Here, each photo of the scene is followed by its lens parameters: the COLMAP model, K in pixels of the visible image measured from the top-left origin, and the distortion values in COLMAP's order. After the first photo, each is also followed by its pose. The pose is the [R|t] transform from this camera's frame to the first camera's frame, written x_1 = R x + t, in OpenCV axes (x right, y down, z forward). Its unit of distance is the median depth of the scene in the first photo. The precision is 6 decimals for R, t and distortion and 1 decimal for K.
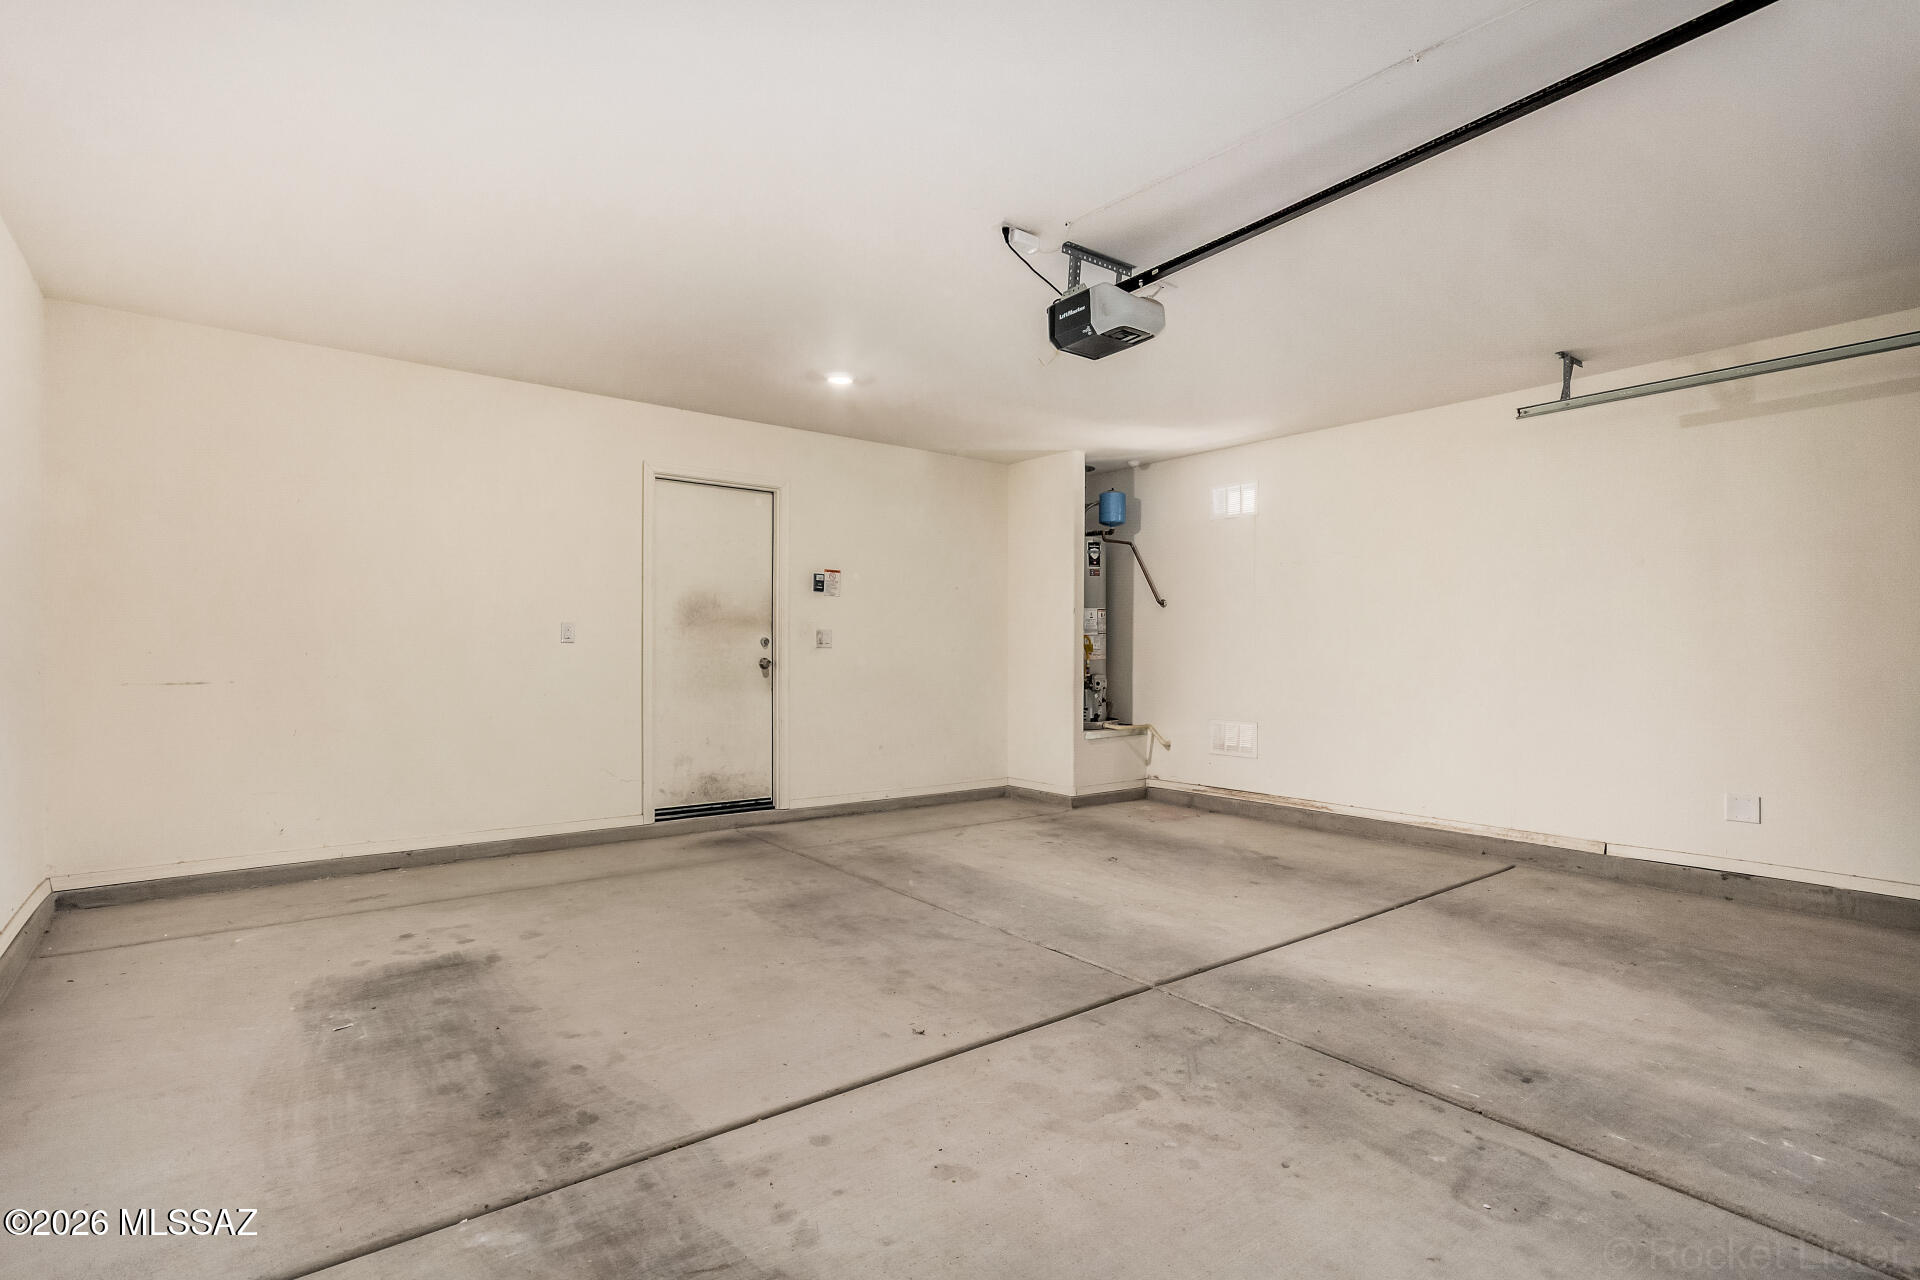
lens RADIAL K [[889.9, 0, 960.0], [0, 889.9, 640.0], [0, 0, 1]] dist [0.001509, -0.000023]
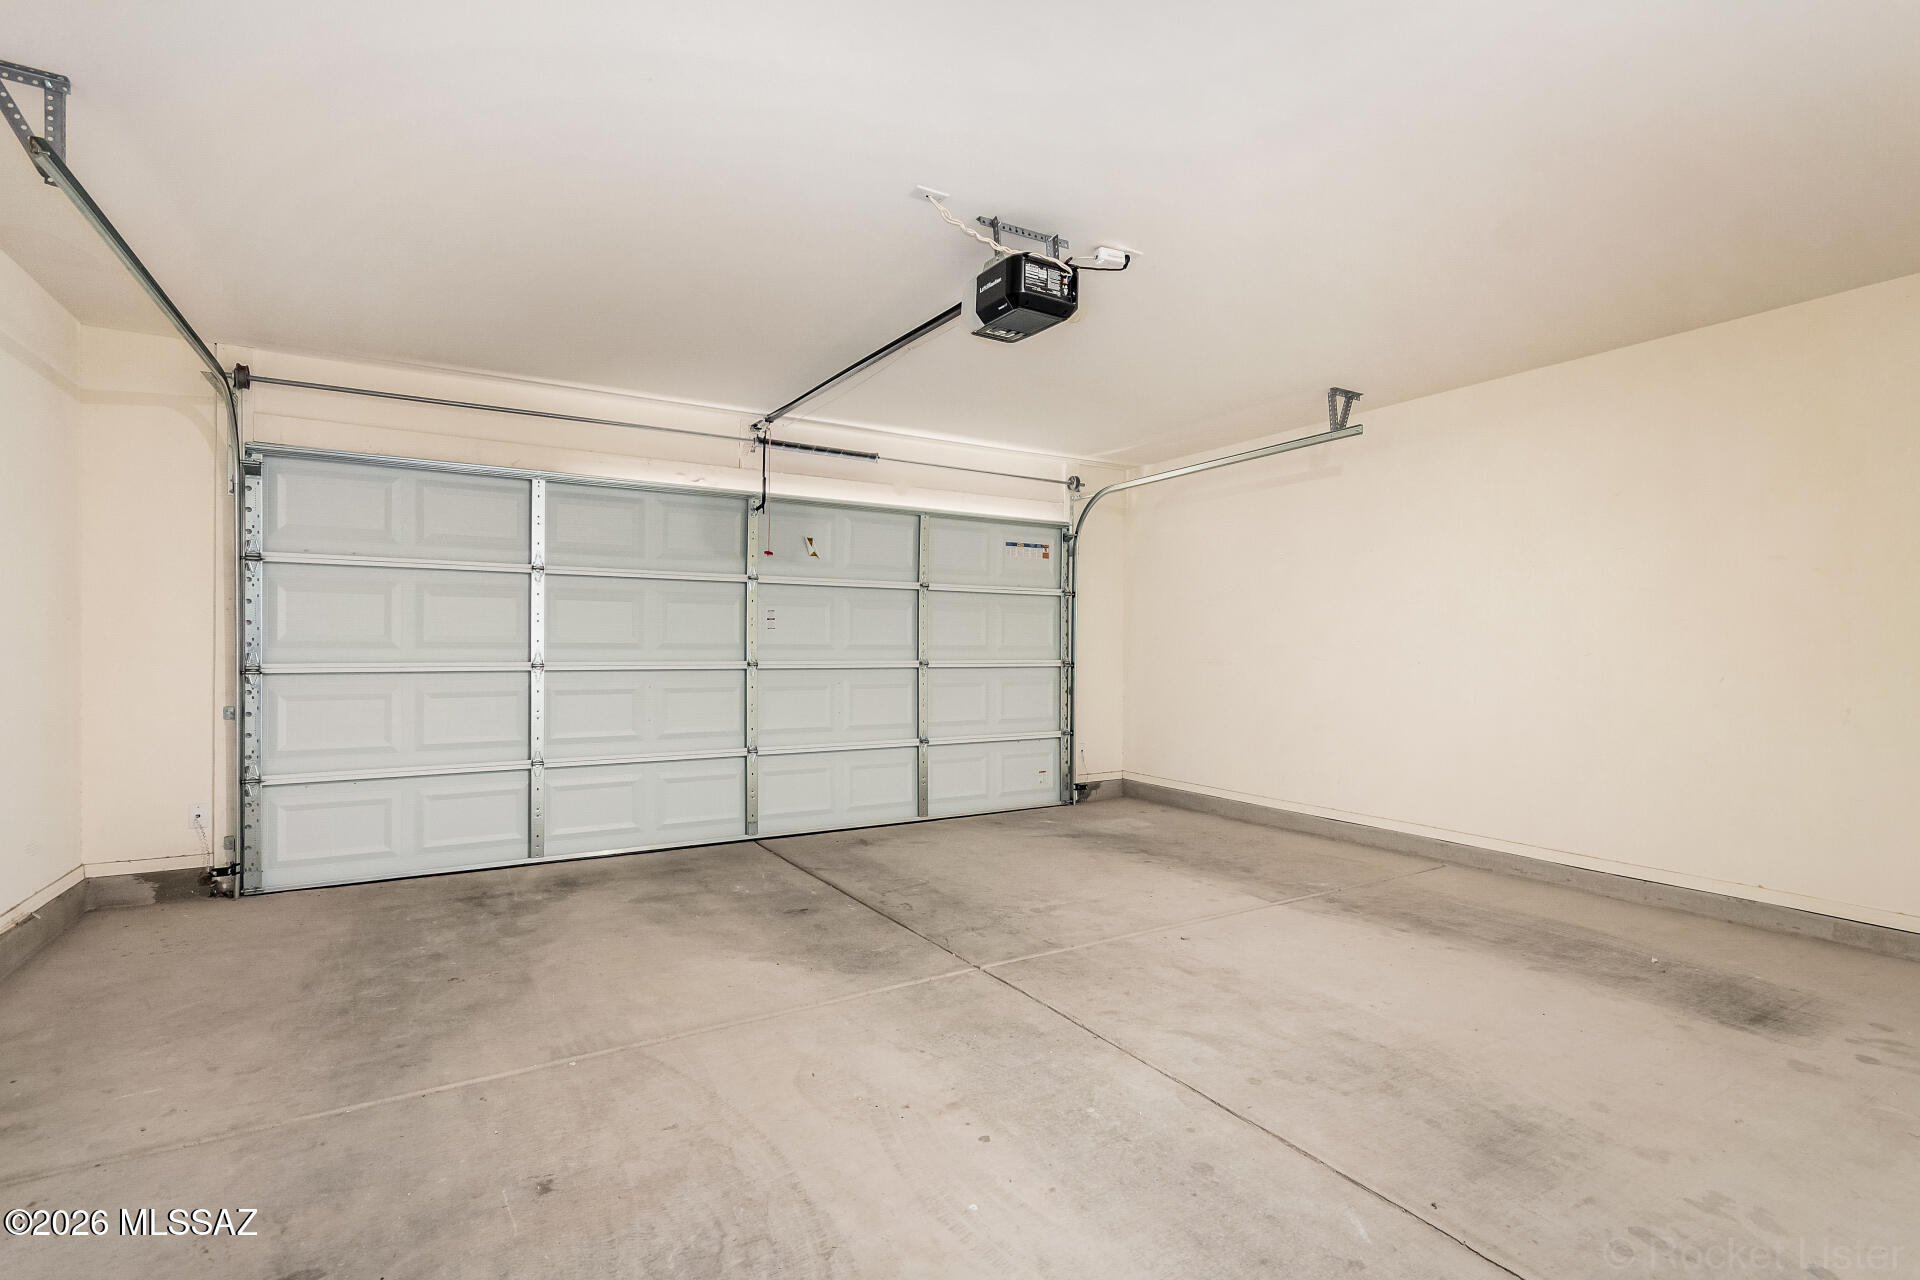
lens RADIAL K [[889.9, 0, 960.0], [0, 889.9, 640.0], [0, 0, 1]] dist [0.001509, -0.000023]
pose [[-0.992454, -0.007164, 0.122407, 0.123533], [-0.010525, 0.999585, -0.026832, 0.024765], [-0.122164, -0.027917, -0.992117, 2.256890]]
